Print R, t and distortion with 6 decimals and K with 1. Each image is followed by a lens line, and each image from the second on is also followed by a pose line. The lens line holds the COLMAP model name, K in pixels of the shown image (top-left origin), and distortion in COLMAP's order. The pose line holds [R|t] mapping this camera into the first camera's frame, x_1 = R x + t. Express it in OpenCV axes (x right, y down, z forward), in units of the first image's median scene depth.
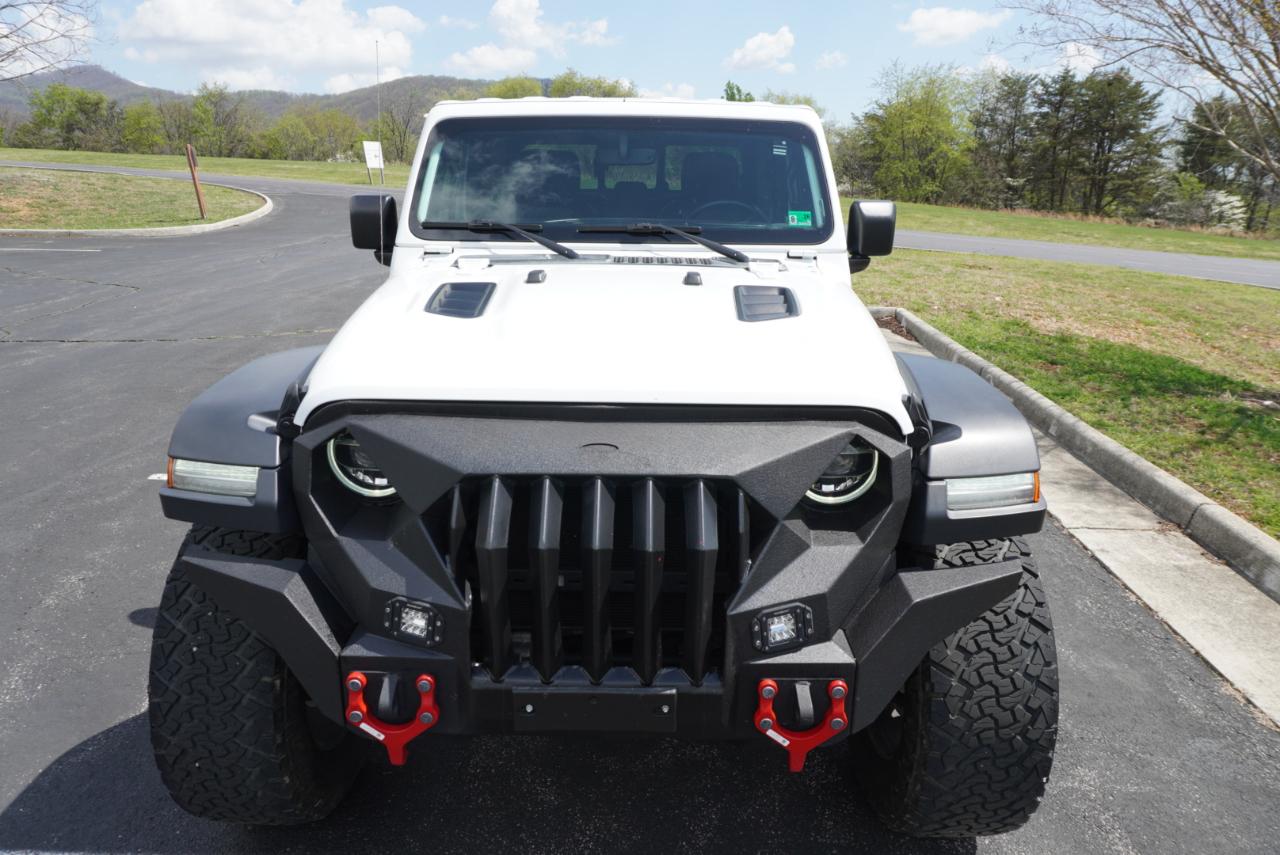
lens RADIAL K [[857.2, 0, 637.8], [0, 857.2, 426.2], [0, 0, 1]] dist [-0.047415, 0.033971]
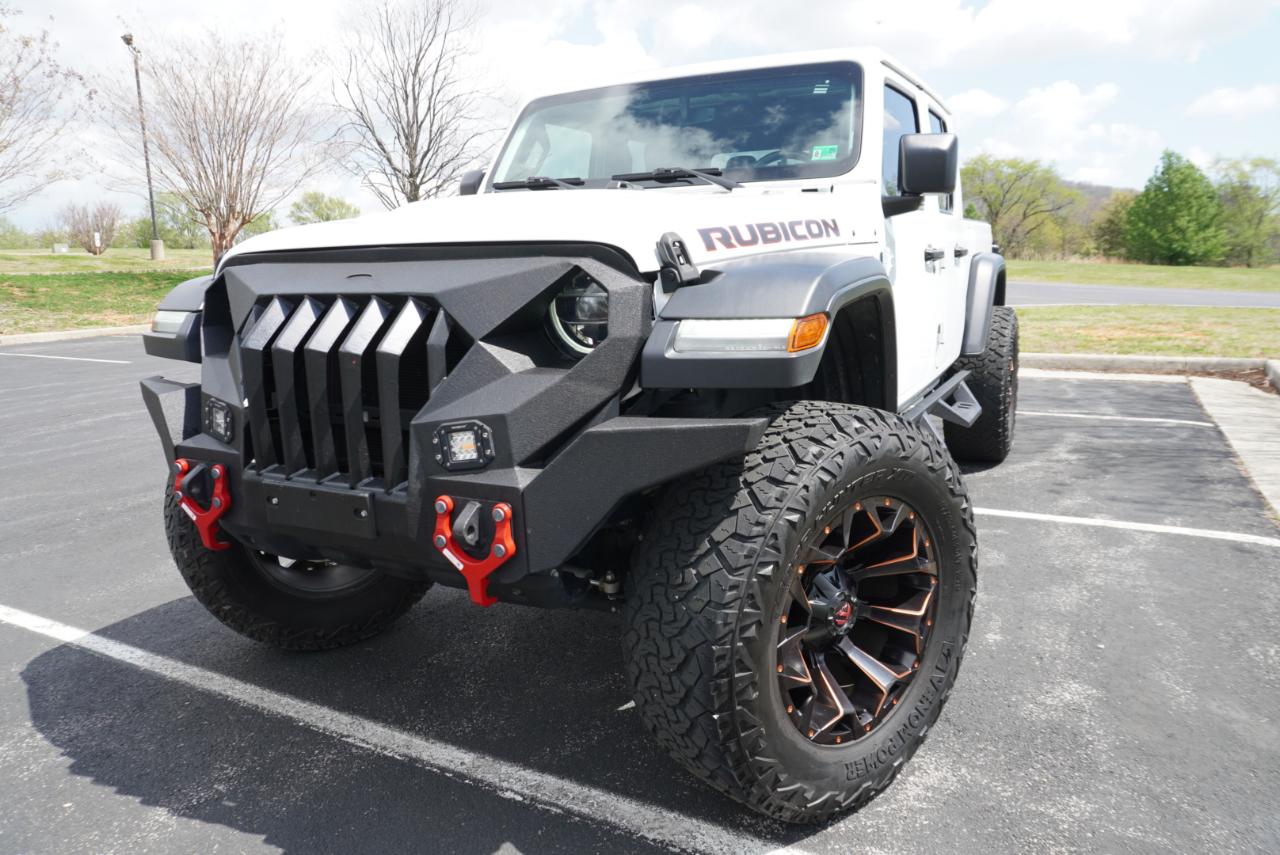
lens RADIAL K [[857.2, 0, 639.8], [0, 857.2, 422.1], [0, 0, 1]] dist [-0.047415, 0.033971]
pose [[0.893684, 0.046363, -0.446295, 0.641842], [-0.093999, 0.991922, -0.085182, 0.221030], [0.438740, 0.118077, 0.890823, 0.156207]]
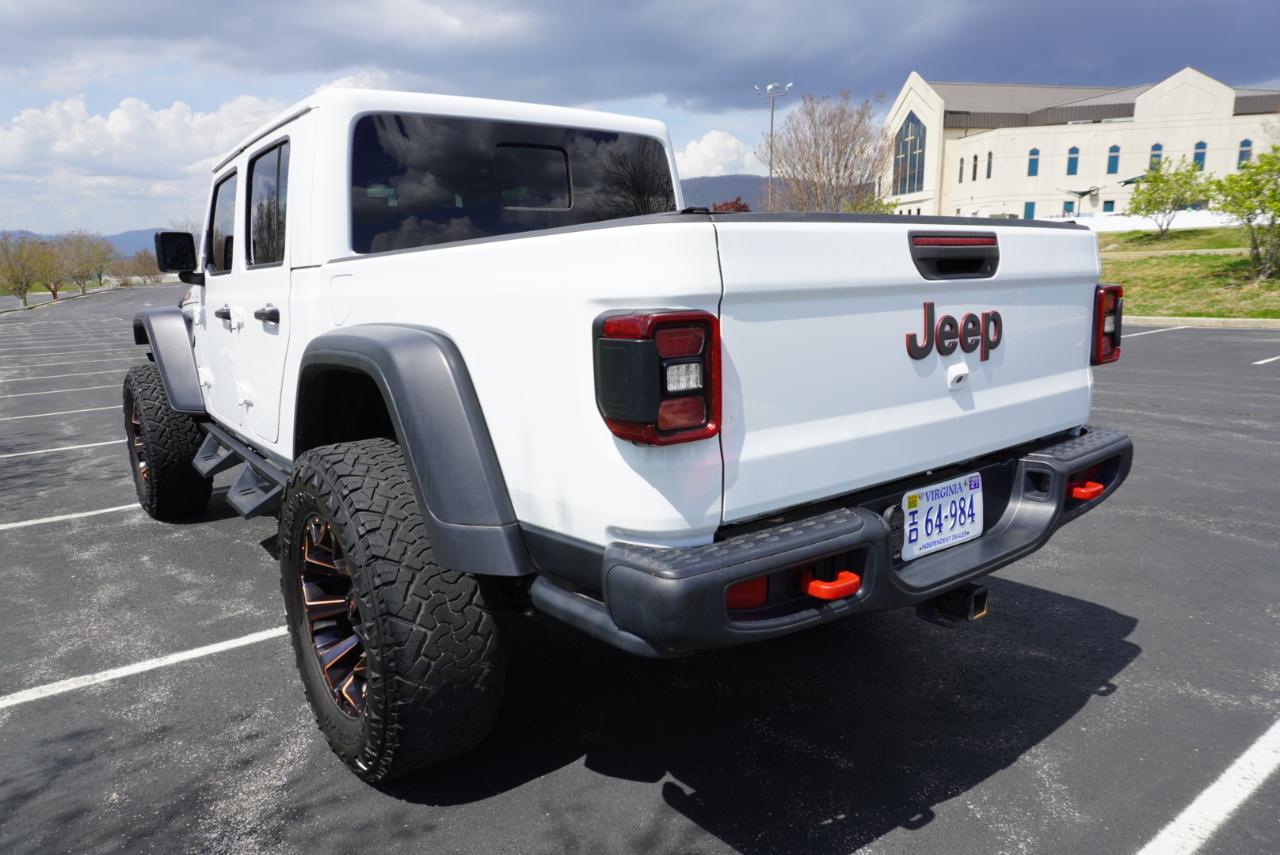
lens RADIAL K [[857.2, 0, 635.2], [0, 857.2, 422.8], [0, 0, 1]] dist [-0.047415, 0.033971]
pose [[-0.789767, 0.120724, -0.601410, 0.824208], [-0.157081, 0.907946, 0.388535, -0.954607], [0.592954, 0.401322, -0.698102, 3.794847]]
